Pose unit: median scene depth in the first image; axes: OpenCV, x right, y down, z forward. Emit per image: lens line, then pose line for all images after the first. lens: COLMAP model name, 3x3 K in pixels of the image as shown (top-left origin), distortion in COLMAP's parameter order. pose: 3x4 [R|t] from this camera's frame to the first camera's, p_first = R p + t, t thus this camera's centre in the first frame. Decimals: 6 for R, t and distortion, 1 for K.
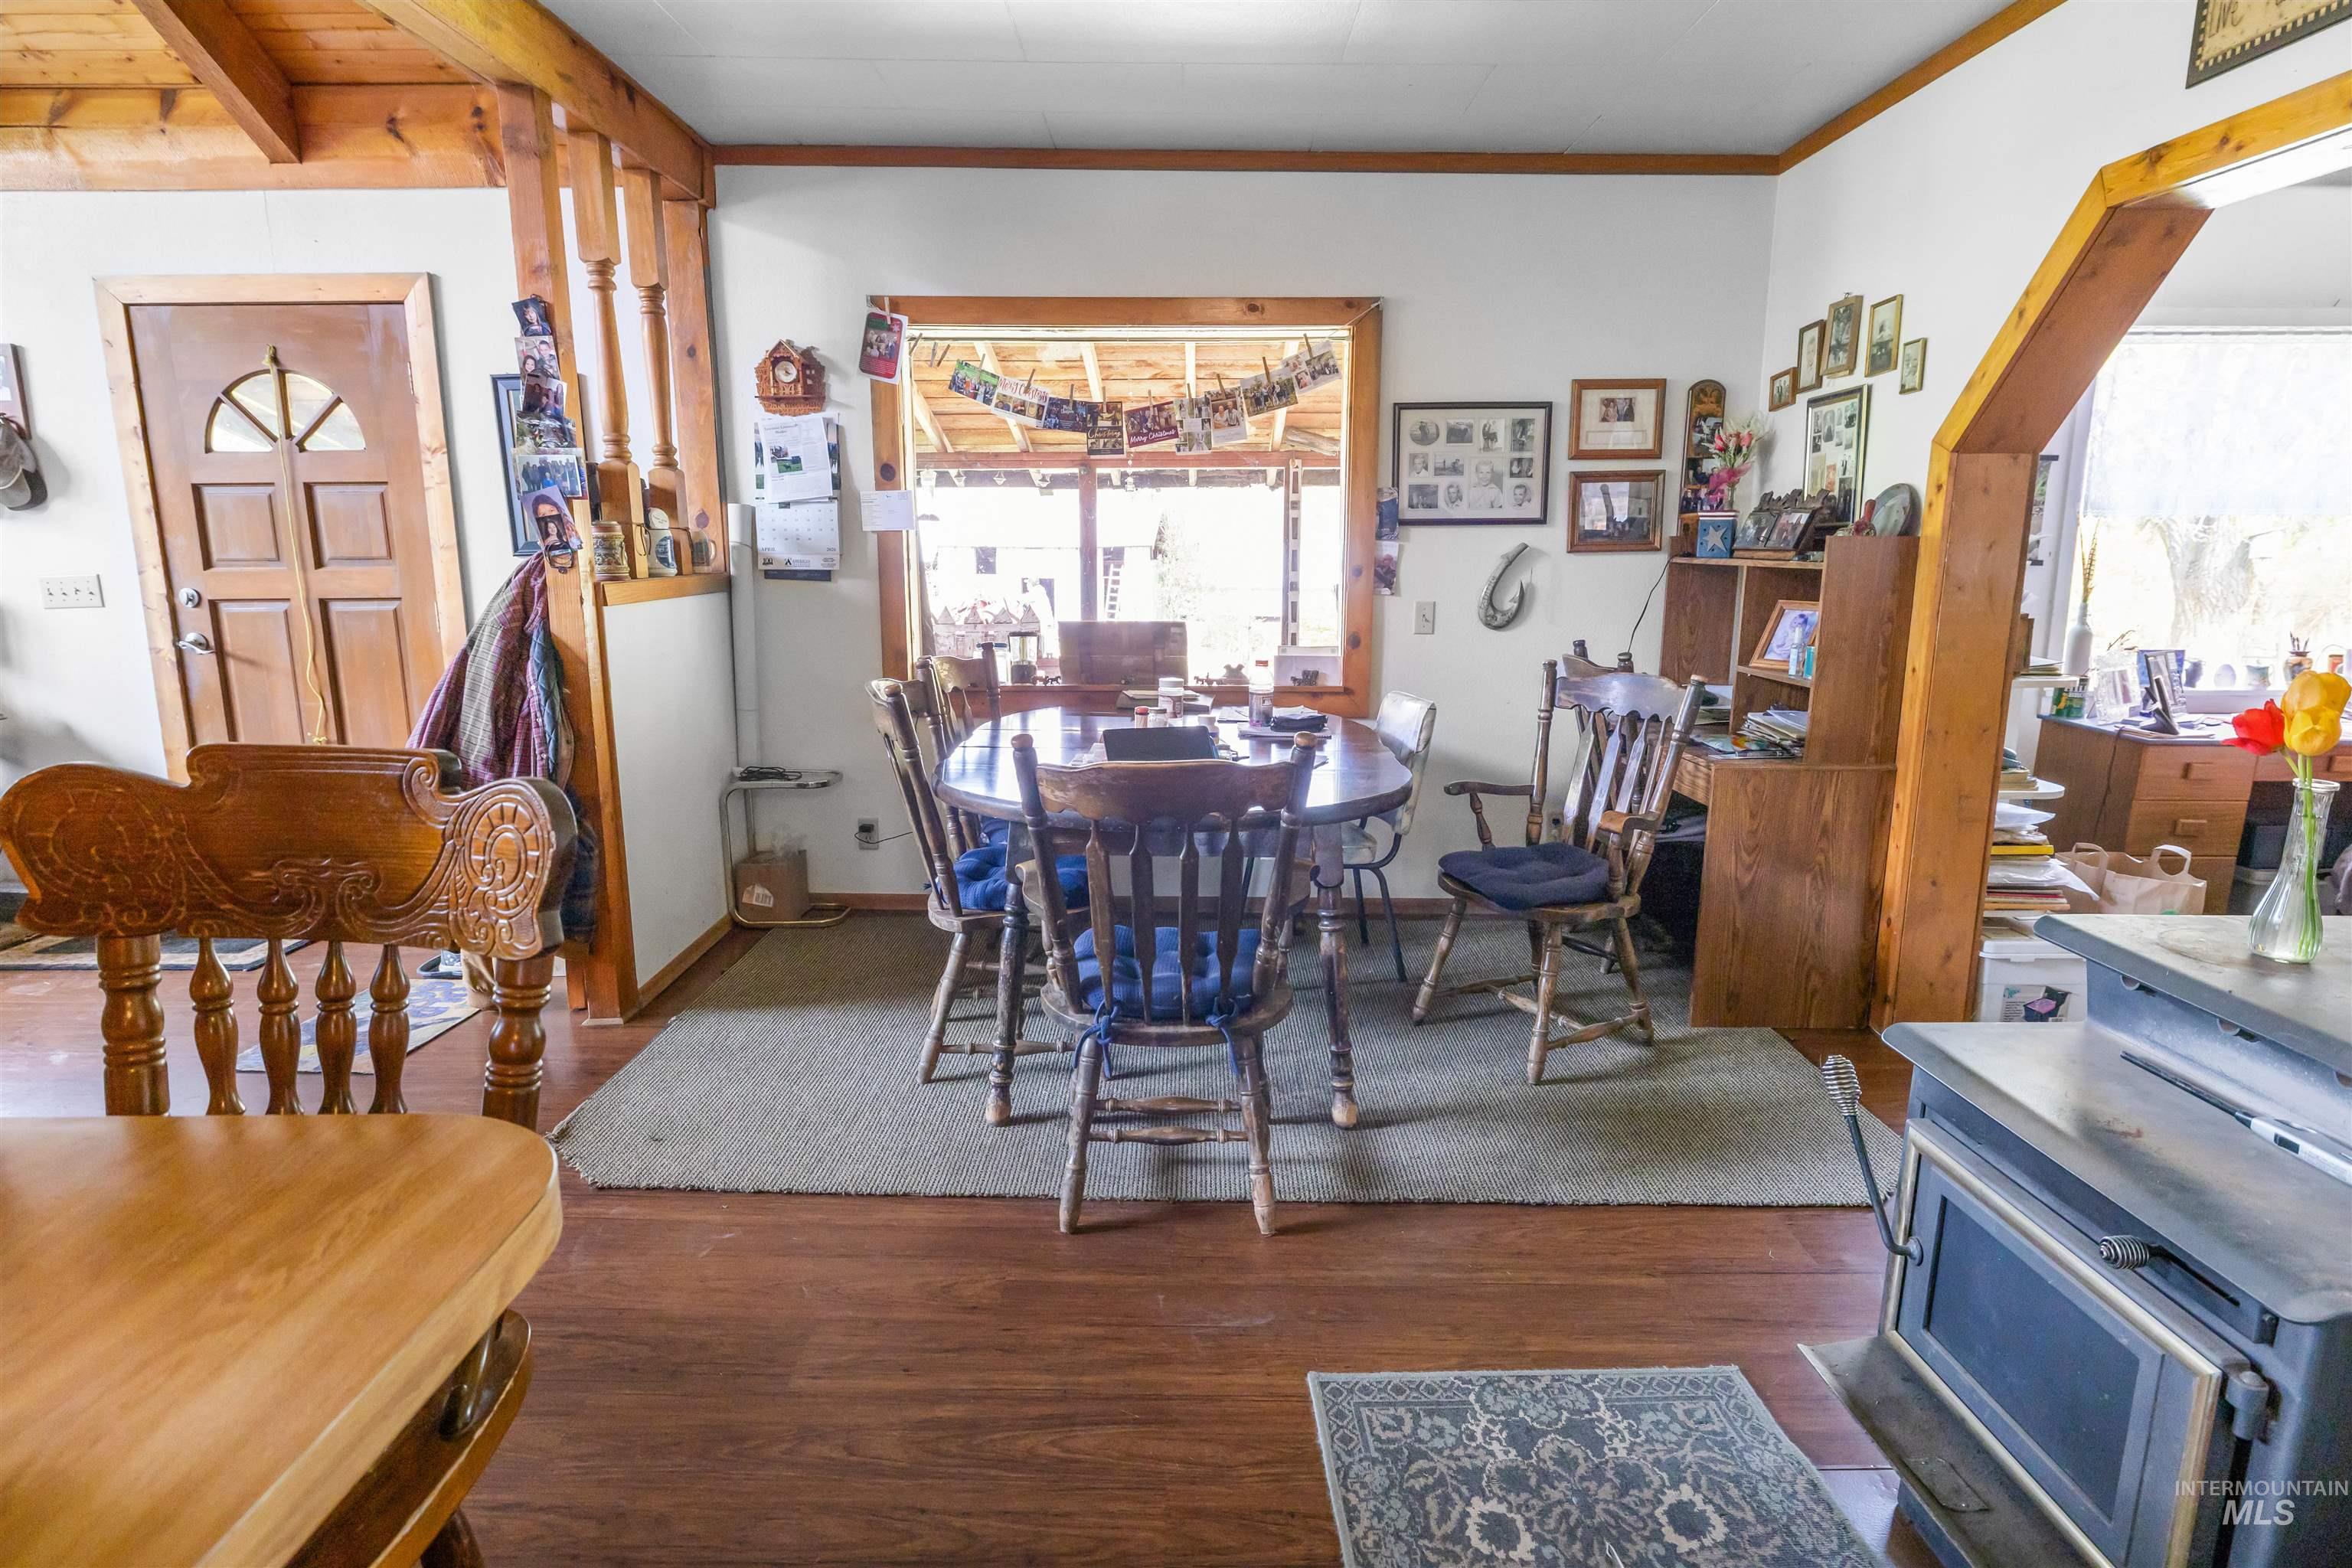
lens RADIAL K [[1280.1, 0, 1179.2], [0, 1280.1, 765.1], [0, 0, 1]] dist [0.021987, -0.001126]
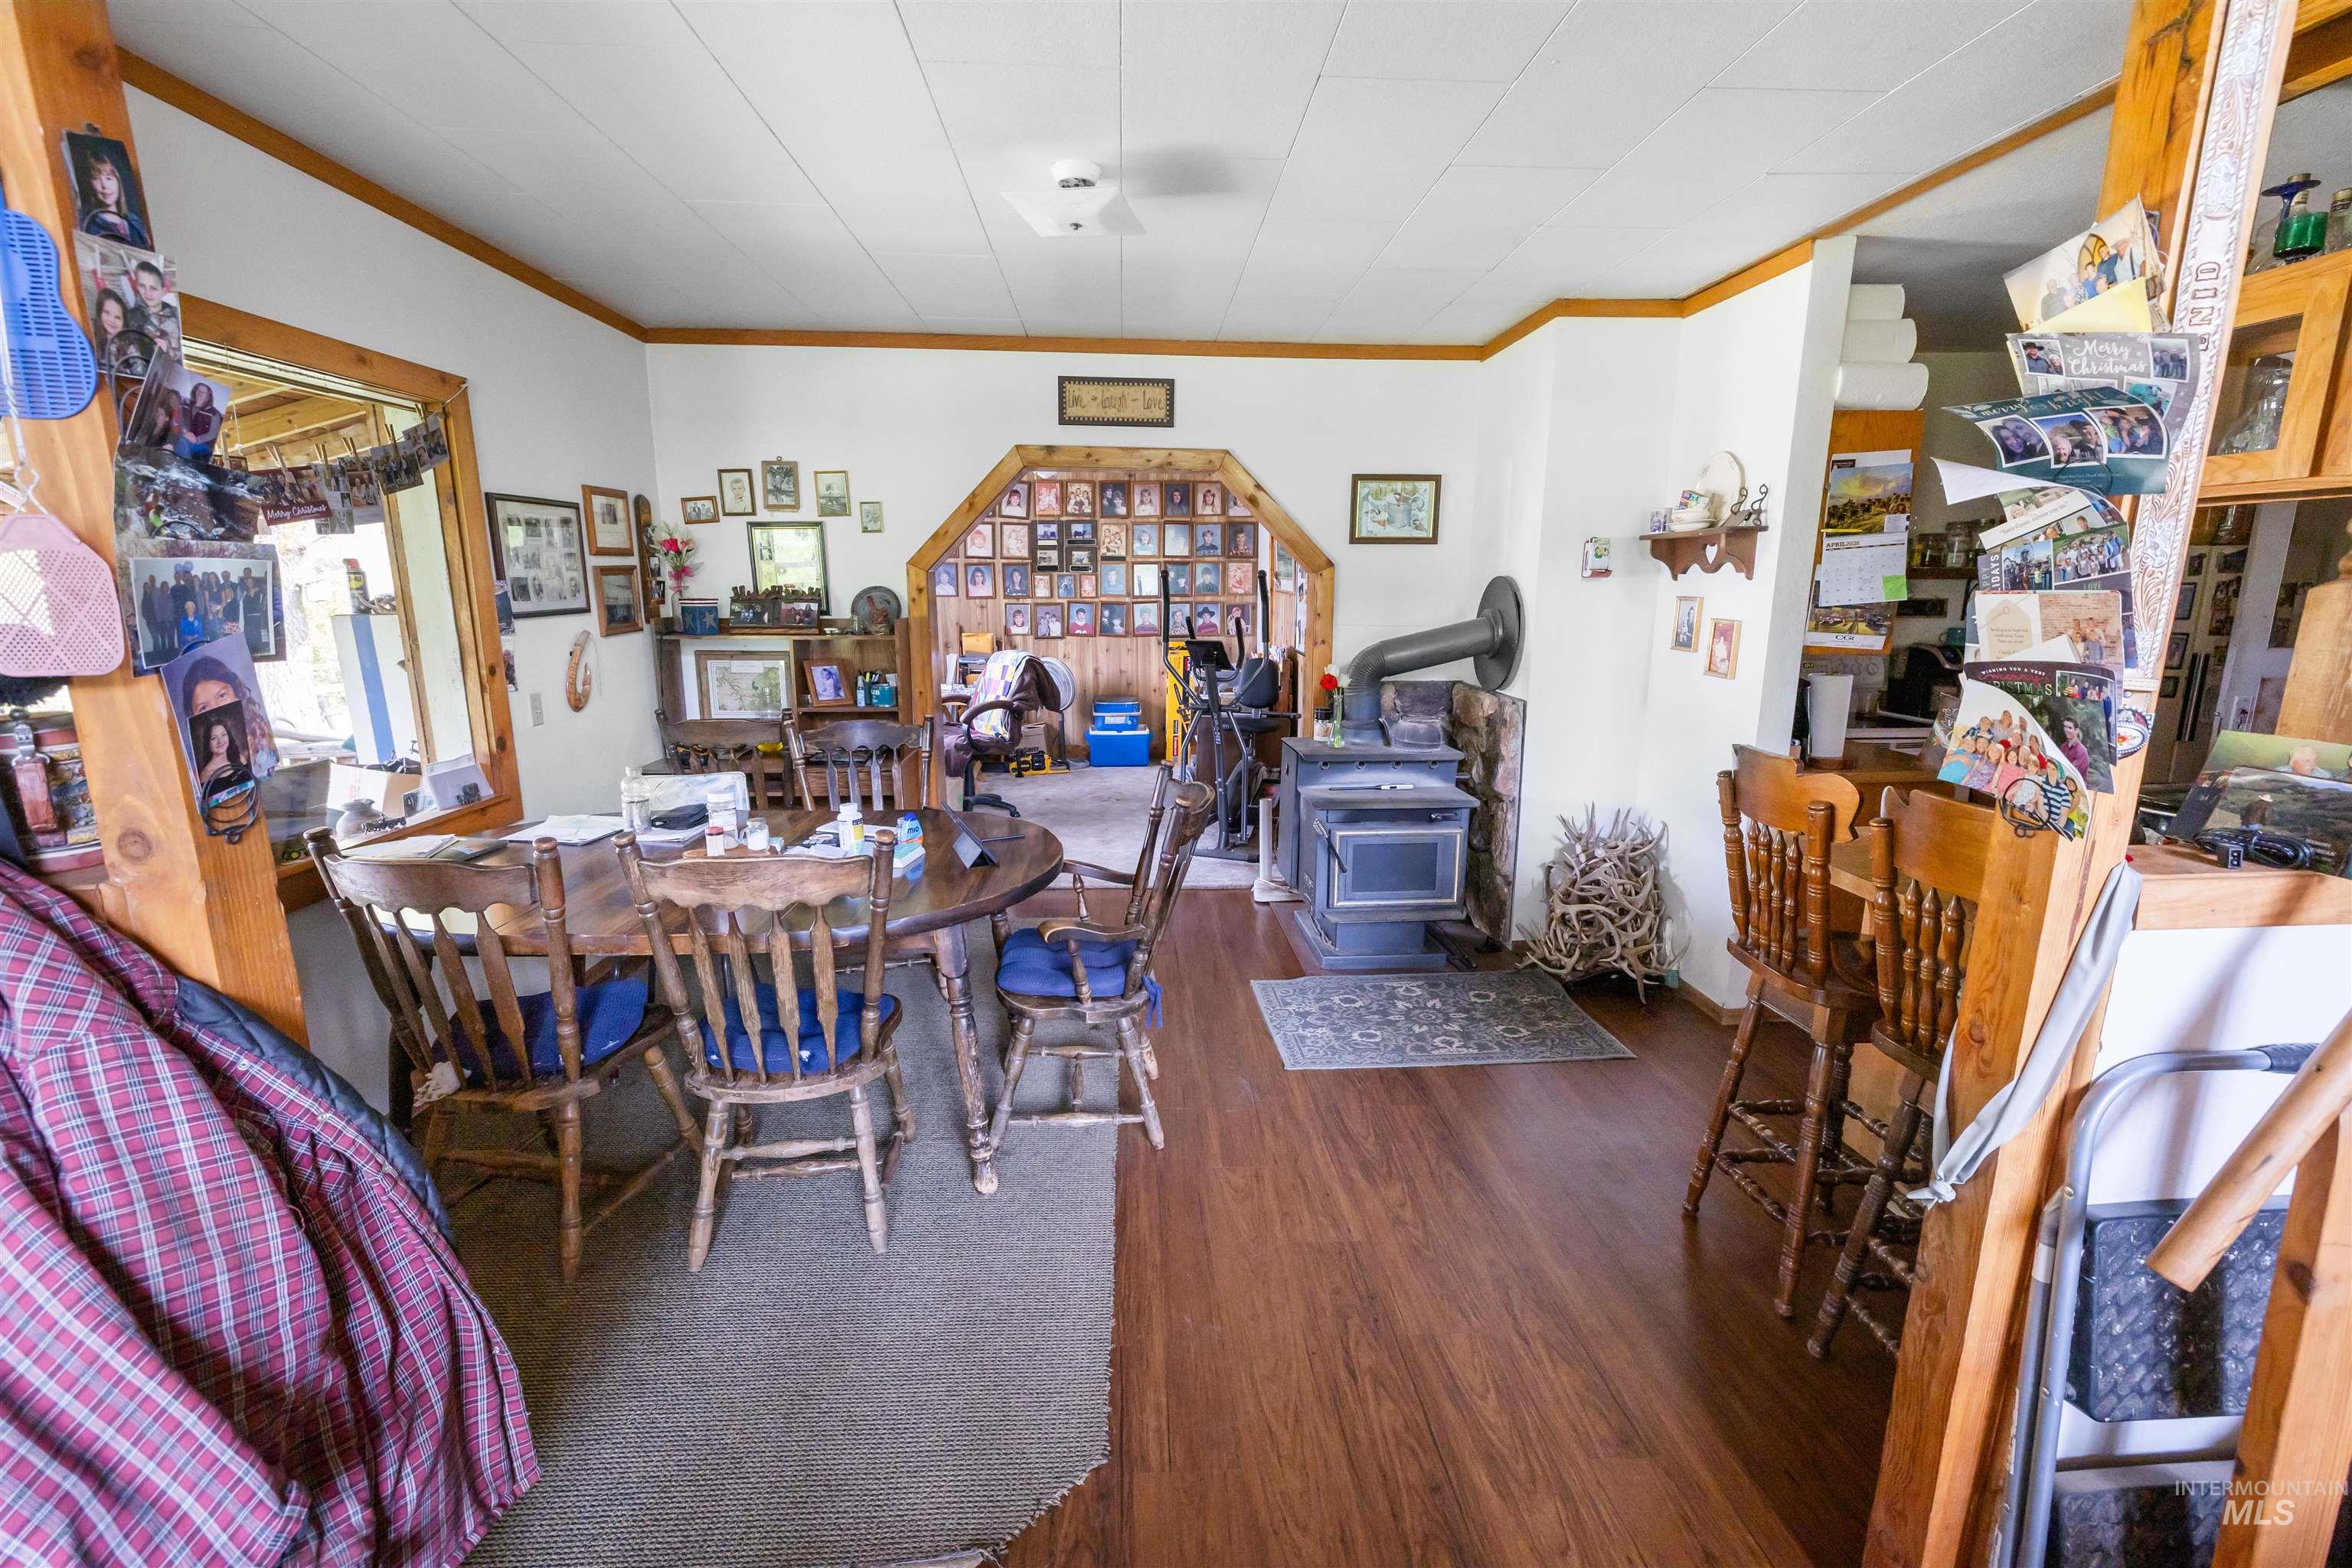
lens RADIAL K [[1012.5, 0, 1192.4], [0, 1012.5, 762.3], [0, 0, 1]] dist [0.001884, 0.000160]
pose [[-0.084099, -0.182492, 0.979604, -0.616733], [0.170871, 0.965884, 0.194605, -0.139166], [-0.981698, 0.183752, -0.050047, 0.536943]]
